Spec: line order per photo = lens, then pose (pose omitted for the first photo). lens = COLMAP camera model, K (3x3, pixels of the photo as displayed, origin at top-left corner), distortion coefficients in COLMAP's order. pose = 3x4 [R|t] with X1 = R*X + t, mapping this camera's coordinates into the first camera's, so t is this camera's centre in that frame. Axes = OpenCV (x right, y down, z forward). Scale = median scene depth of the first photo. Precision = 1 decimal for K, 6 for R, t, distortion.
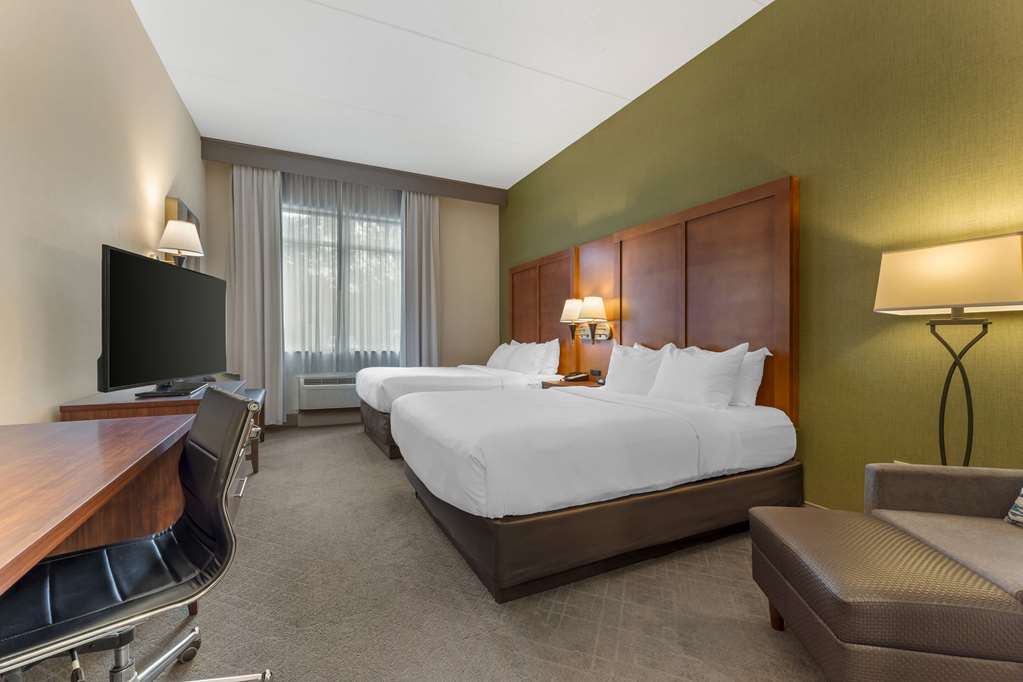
lens RADIAL K [[424.8, 0, 509.3], [0, 424.8, 340.3], [0, 0, 1]] dist [0.000244, 0.000127]
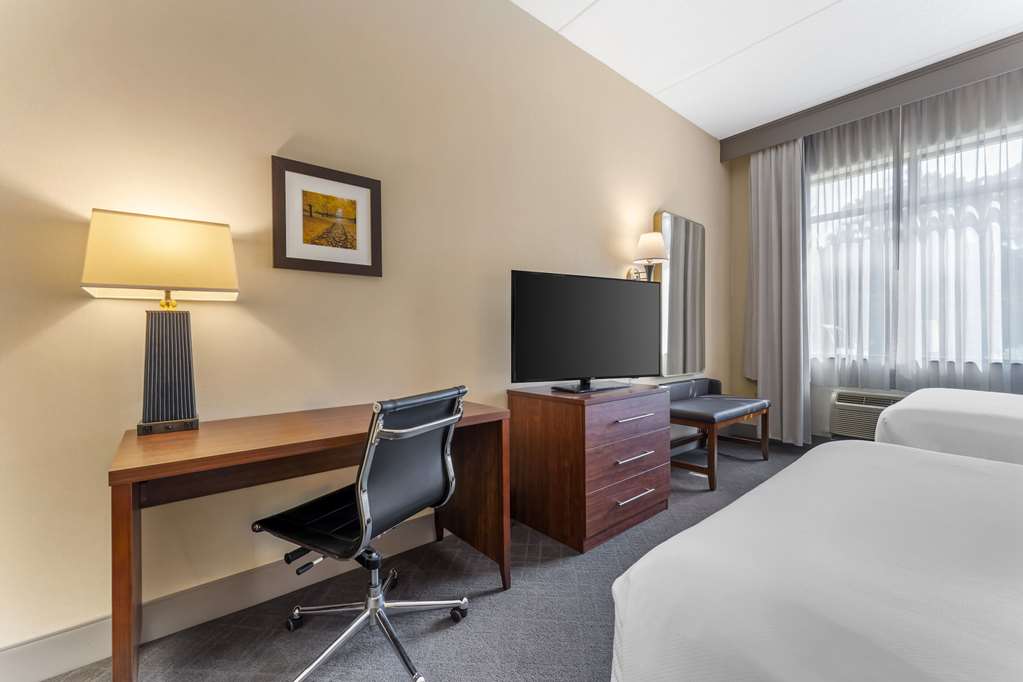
lens RADIAL K [[424.8, 0, 510.4], [0, 424.8, 343.2], [0, 0, 1]] dist [0.000244, 0.000127]
pose [[0.255949, 0.001643, -0.966689, 0.111212], [-0.000725, 0.999999, 0.001507, -0.001104], [0.966690, 0.000315, 0.255950, 0.239841]]
